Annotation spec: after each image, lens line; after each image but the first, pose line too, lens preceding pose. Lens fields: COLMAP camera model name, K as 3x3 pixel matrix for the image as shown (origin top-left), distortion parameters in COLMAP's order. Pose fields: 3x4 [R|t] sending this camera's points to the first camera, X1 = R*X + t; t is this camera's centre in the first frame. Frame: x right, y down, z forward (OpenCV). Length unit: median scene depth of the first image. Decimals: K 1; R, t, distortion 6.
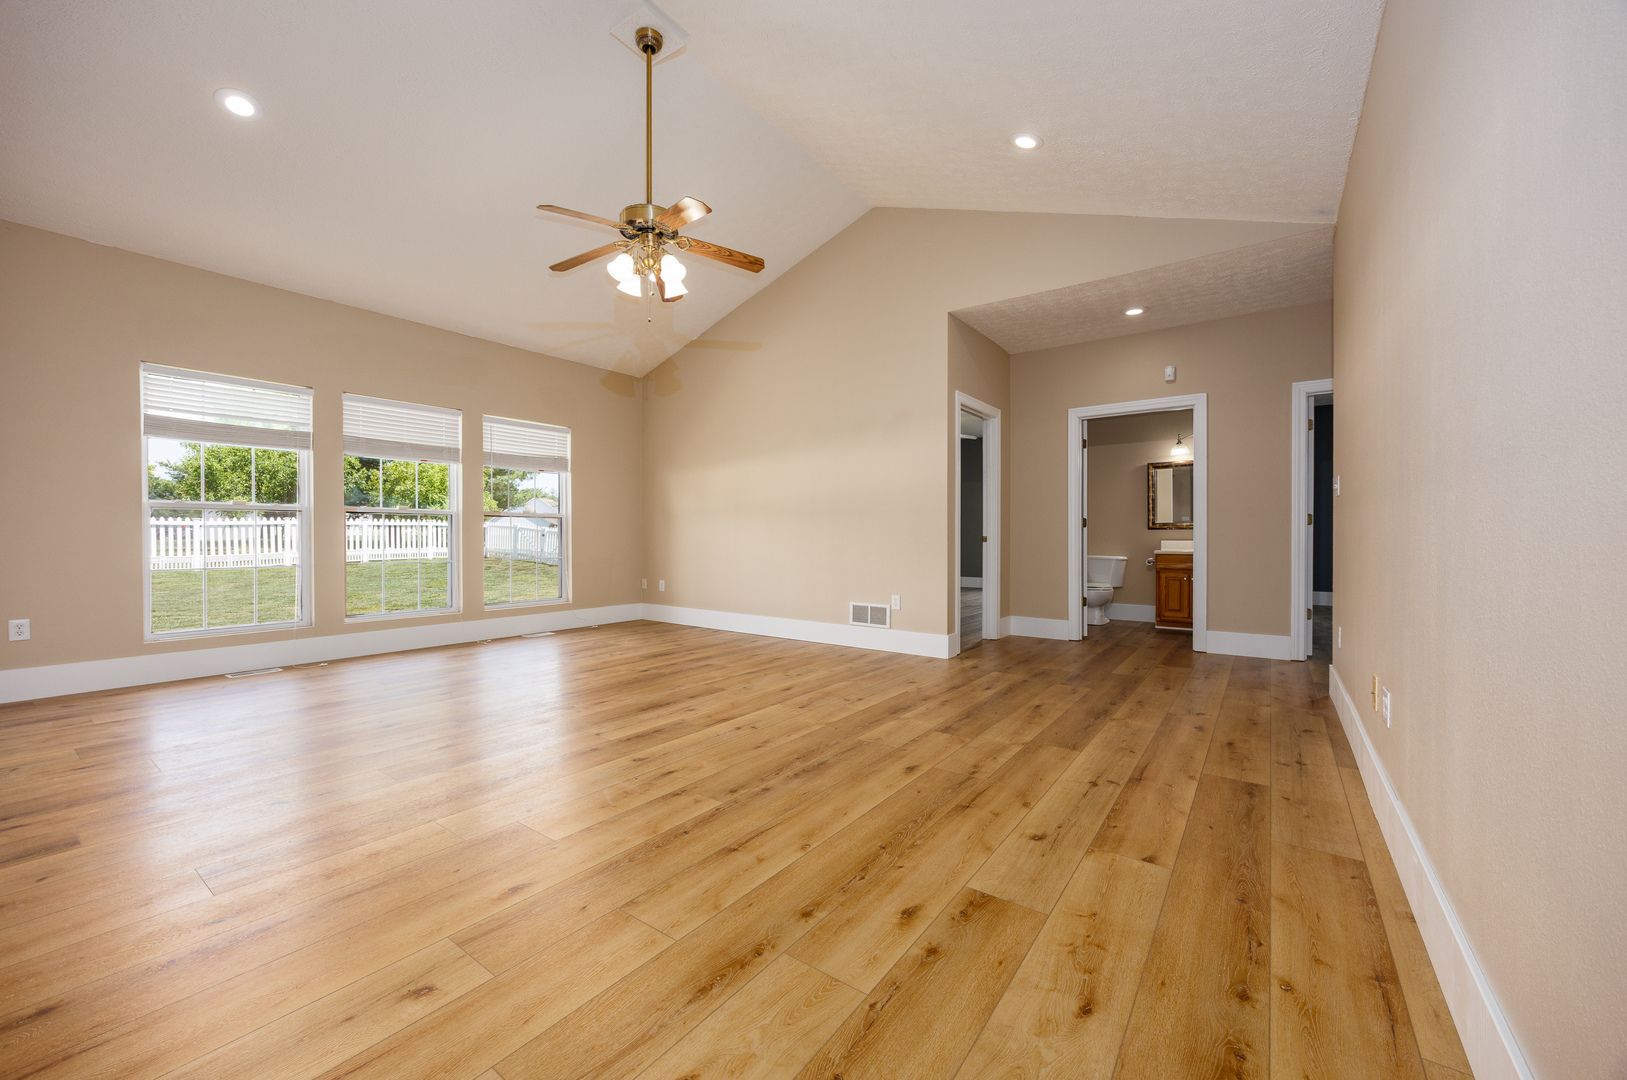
lens RADIAL K [[619.4, 0, 812.6], [0, 619.4, 536.7], [0, 0, 1]] dist [-0.002656, -0.000364]
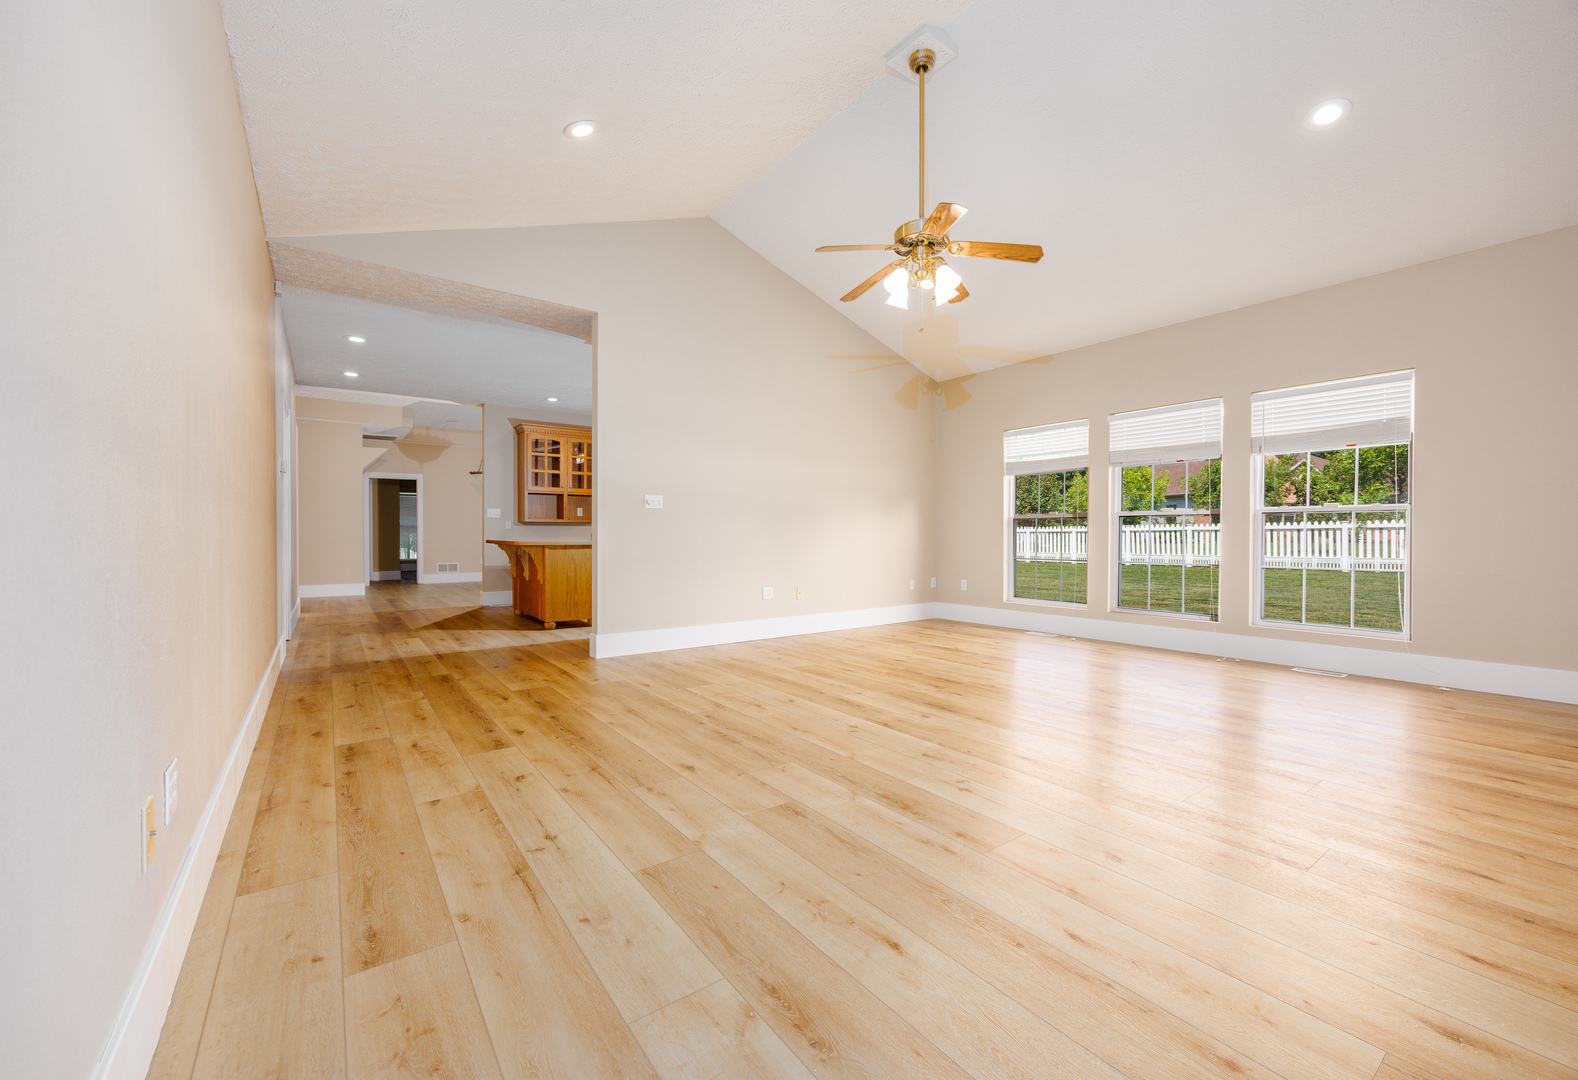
lens RADIAL K [[633.9, 0, 779.9], [0, 633.9, 538.7], [0, 0, 1]] dist [-0.003448, -0.000372]
pose [[-0.305594, 0.002793, -0.952158, 0.798918], [-0.004896, 0.999978, 0.004504, -0.001305], [0.952149, 0.006038, -0.305573, 1.063643]]
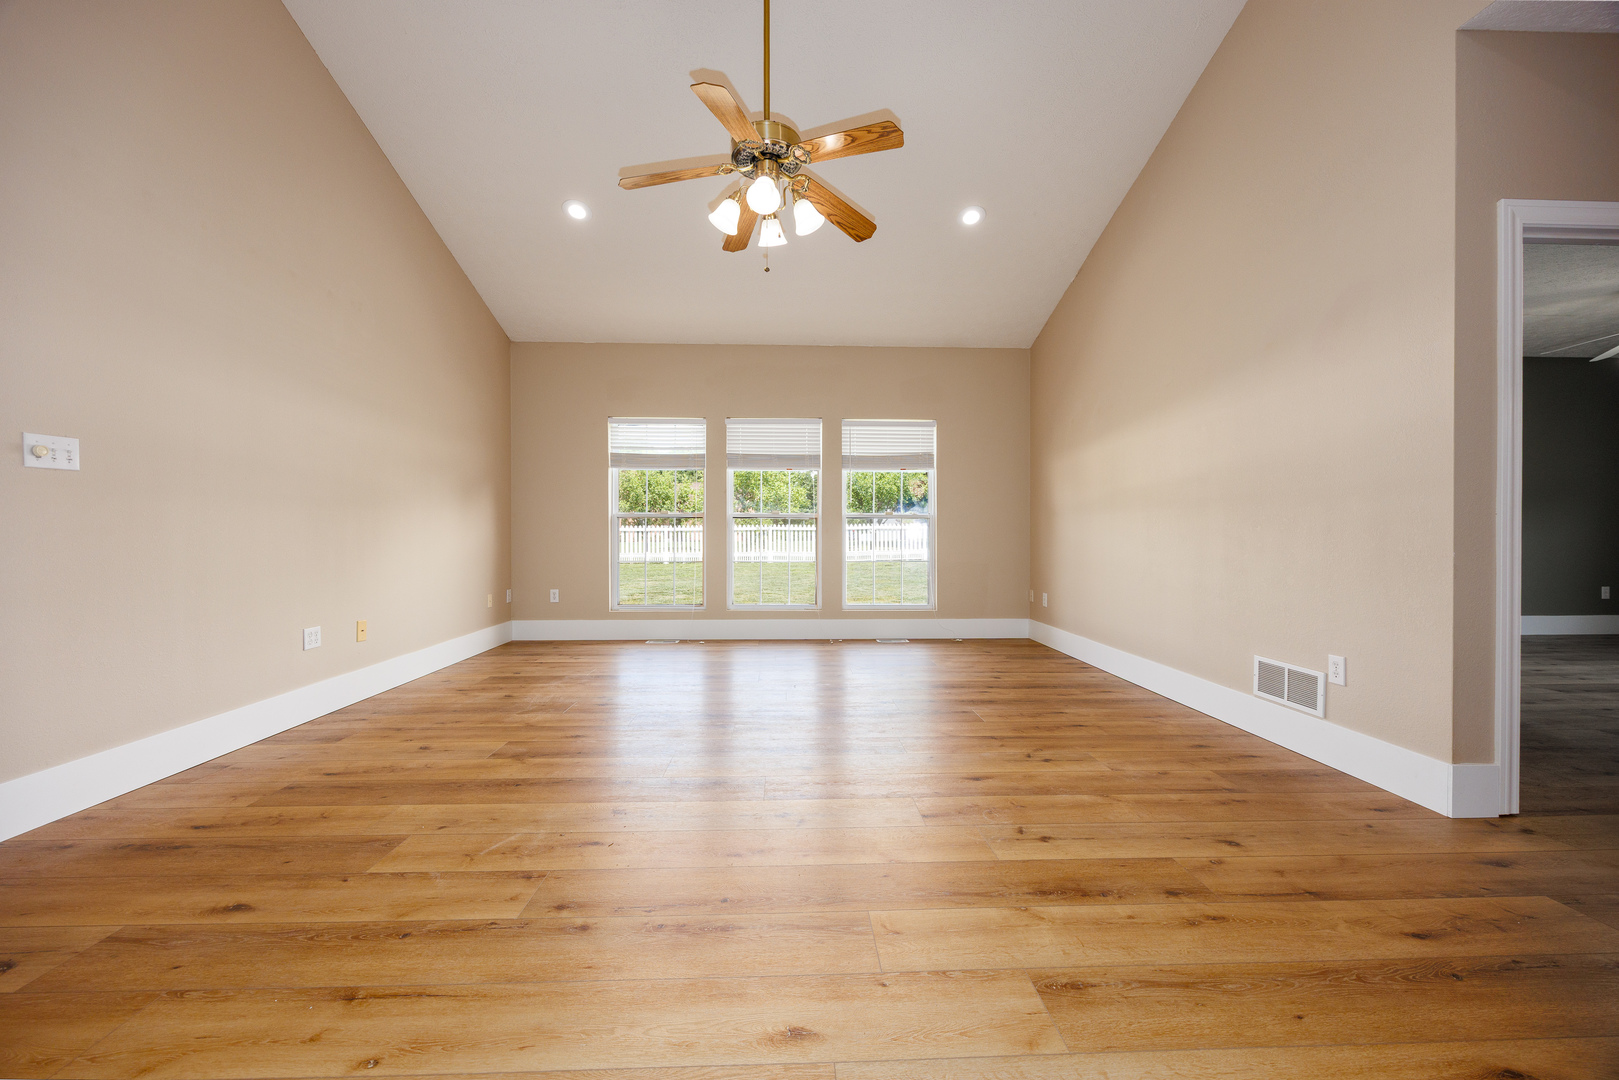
lens RADIAL K [[616.4, 0, 814.6], [0, 616.4, 538.2], [0, 0, 1]] dist [-0.002656, -0.000364]
pose [[0.627133, 0.002056, -0.778910, 0.387249], [-0.003379, 0.999994, -0.000082, -0.000019], [0.778905, 0.002684, 0.627136, 0.527033]]
